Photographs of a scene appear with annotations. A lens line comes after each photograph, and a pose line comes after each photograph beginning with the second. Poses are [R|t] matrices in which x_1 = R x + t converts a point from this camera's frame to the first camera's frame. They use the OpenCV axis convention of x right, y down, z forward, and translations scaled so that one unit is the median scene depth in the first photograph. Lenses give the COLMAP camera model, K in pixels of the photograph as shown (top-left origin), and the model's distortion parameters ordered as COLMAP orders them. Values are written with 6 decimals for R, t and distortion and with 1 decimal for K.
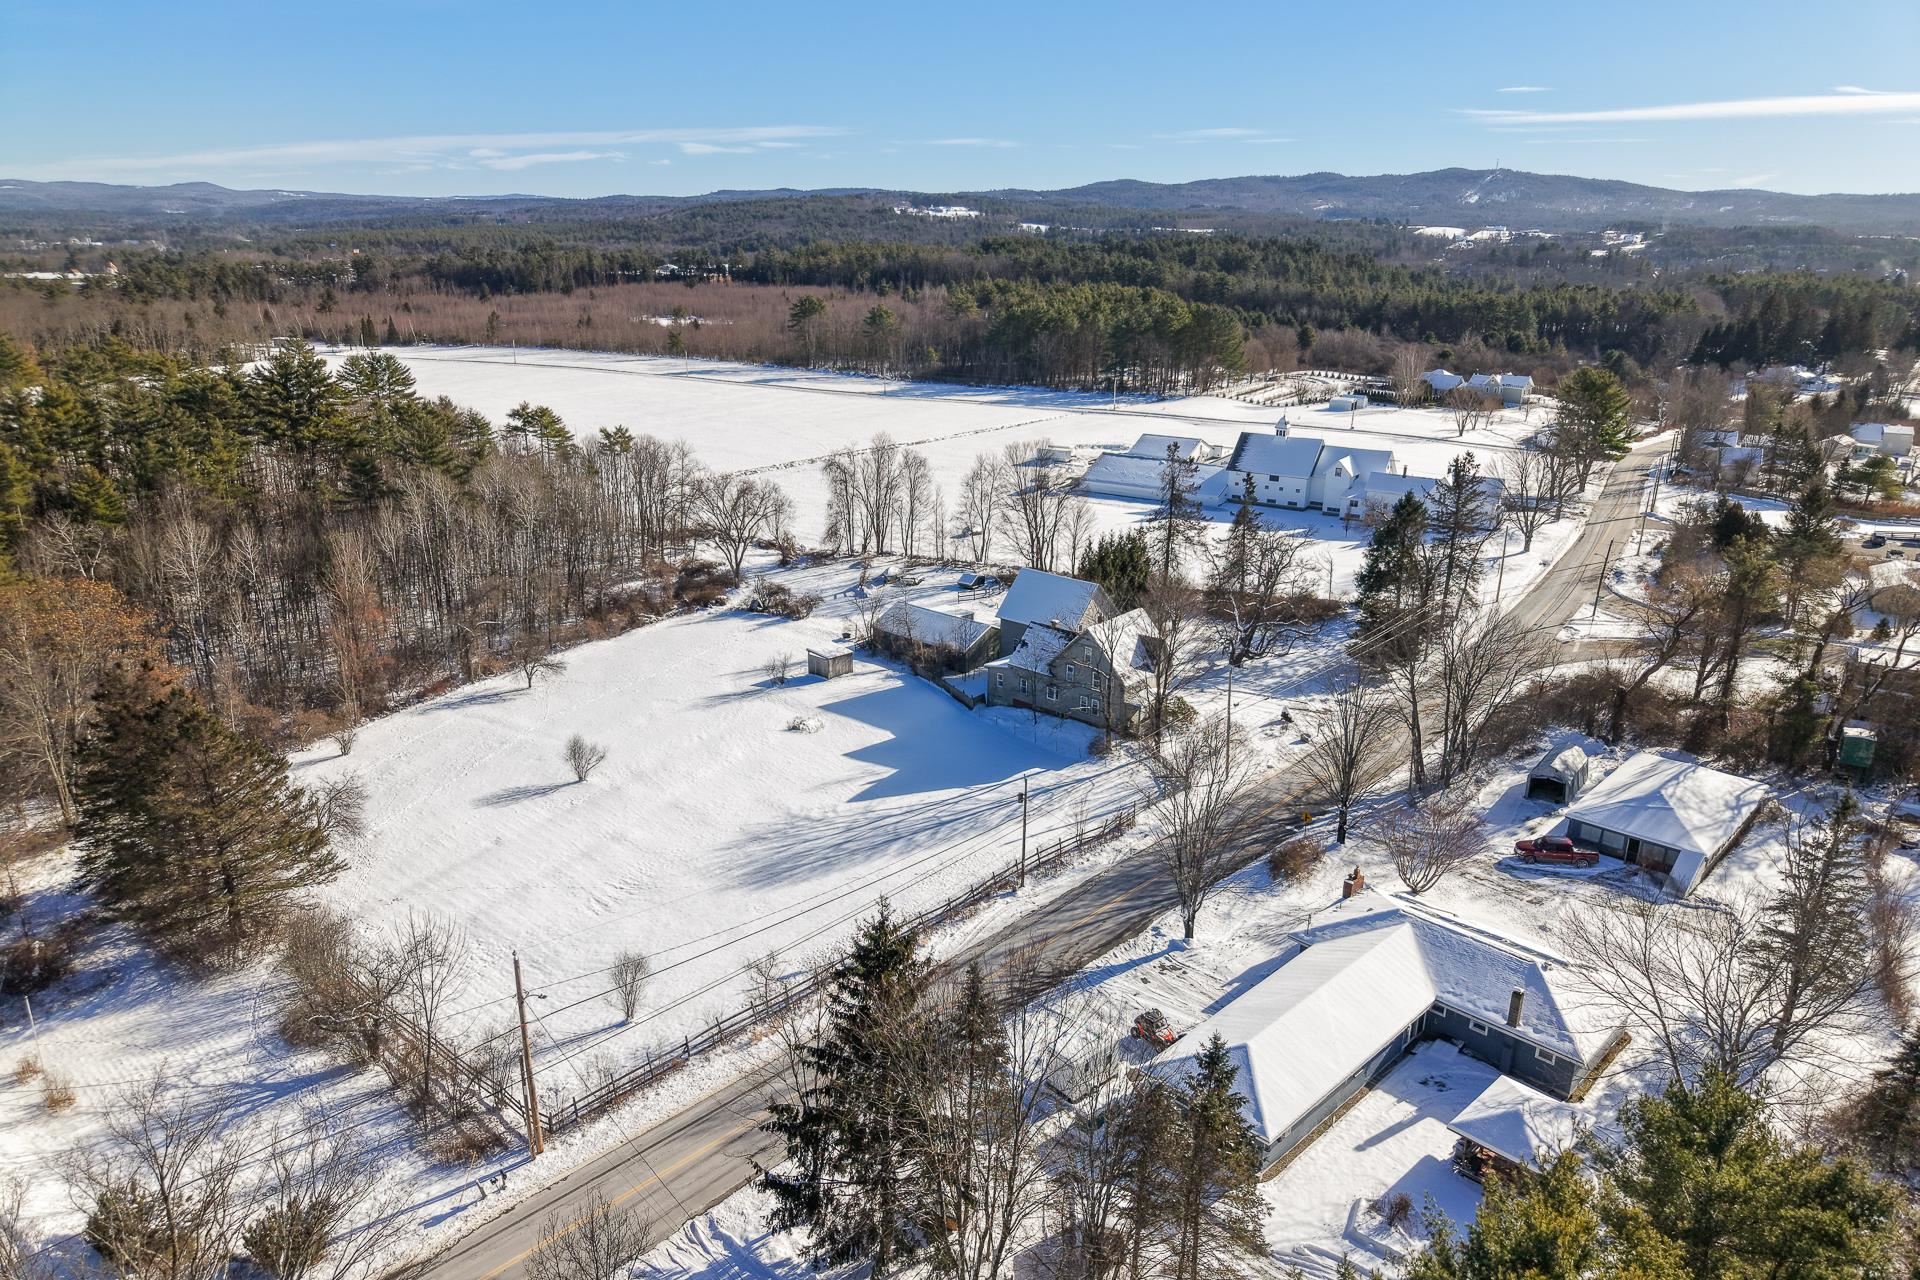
lens RADIAL K [[1335.9, 0, 960.0], [0, 1335.9, 640.0], [0, 0, 1]] dist [0.010751, -0.004966]
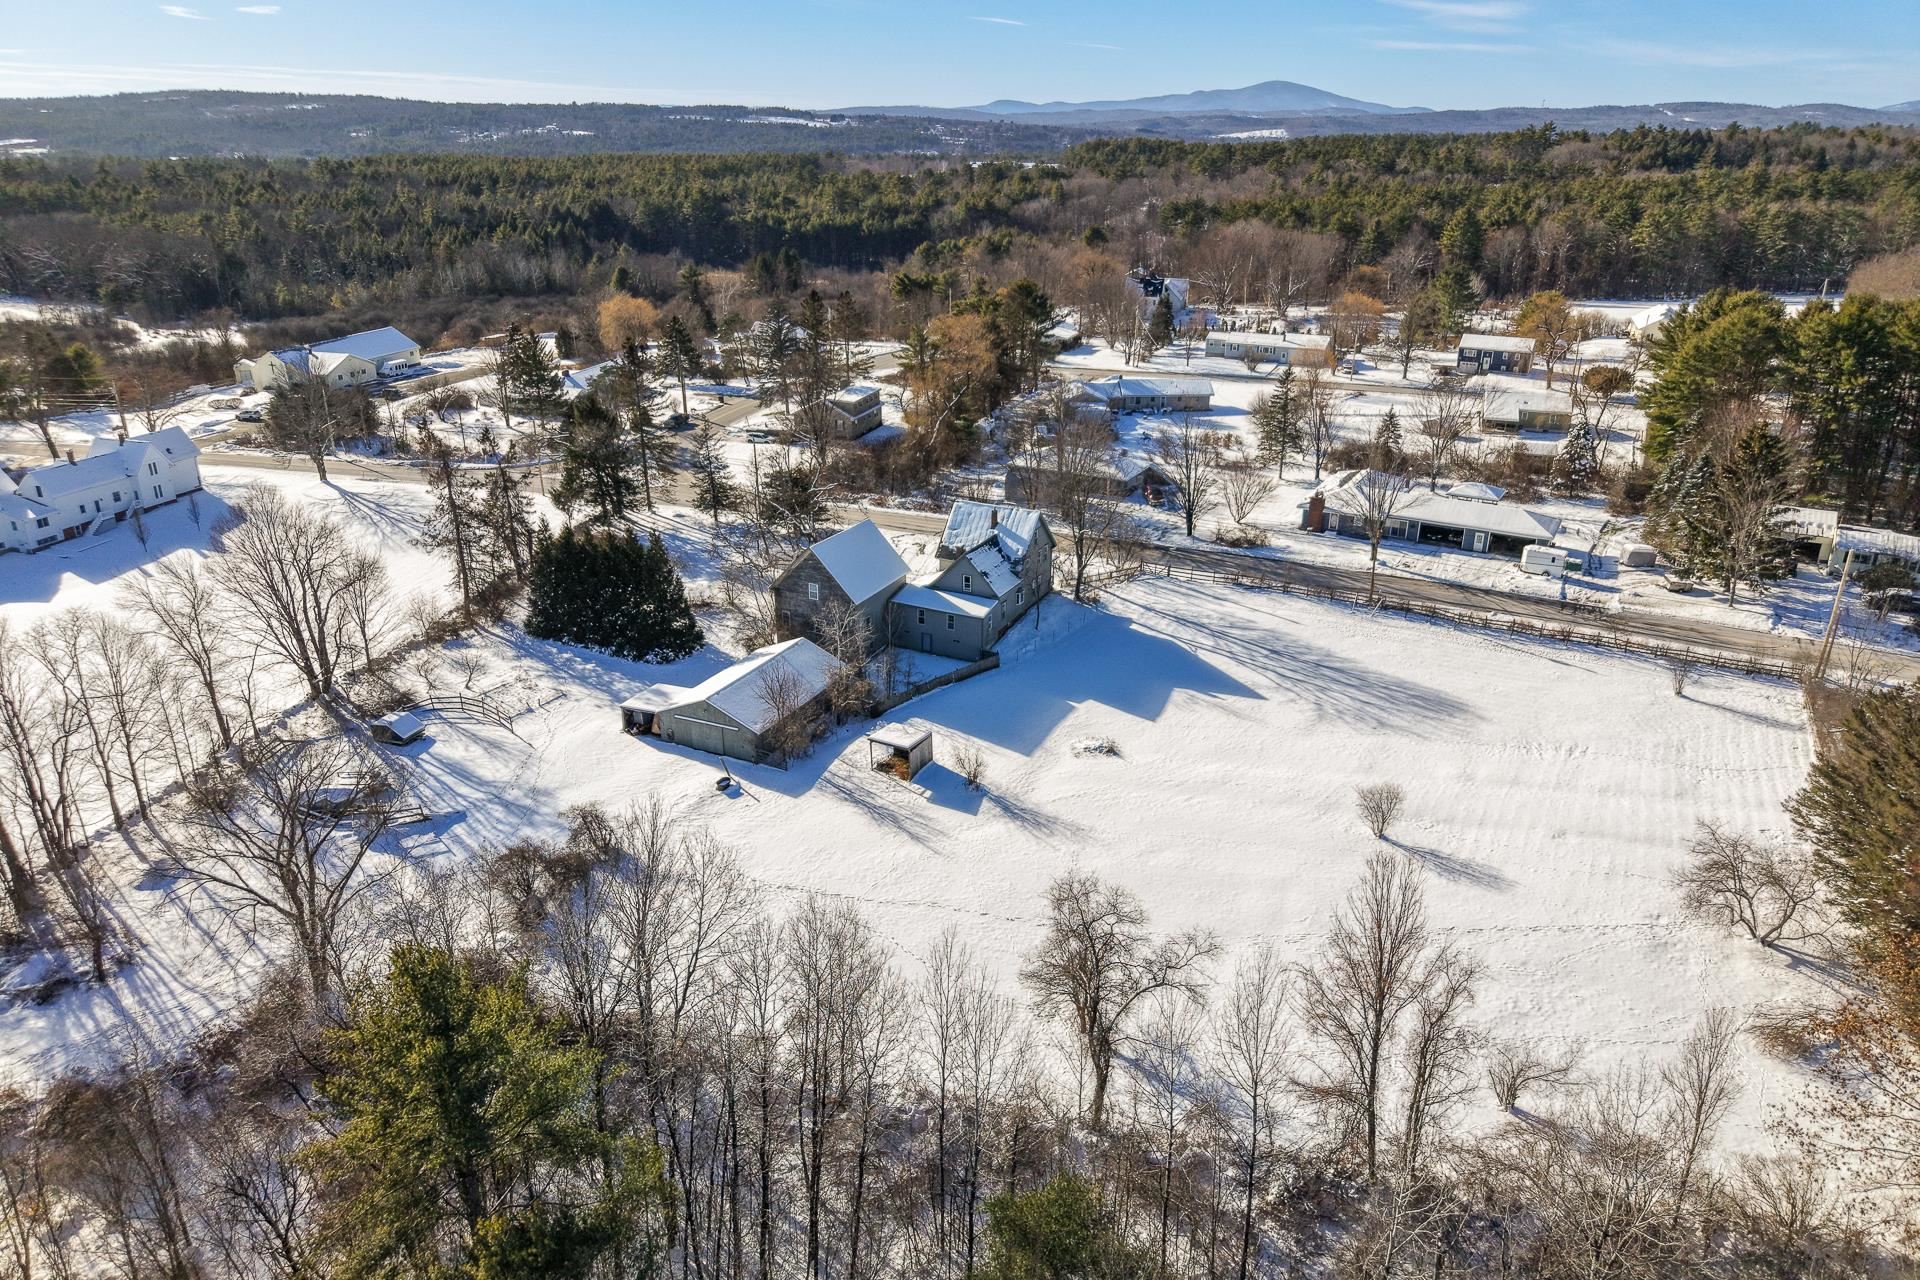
lens RADIAL K [[1335.9, 0, 960.0], [0, 1335.9, 640.0], [0, 0, 1]] dist [0.010751, -0.004966]
pose [[-0.246209, -0.356055, 0.901446, -0.767226], [0.302267, 0.855483, 0.420457, -0.340535], [-0.920878, 0.375998, -0.103004, 1.089993]]
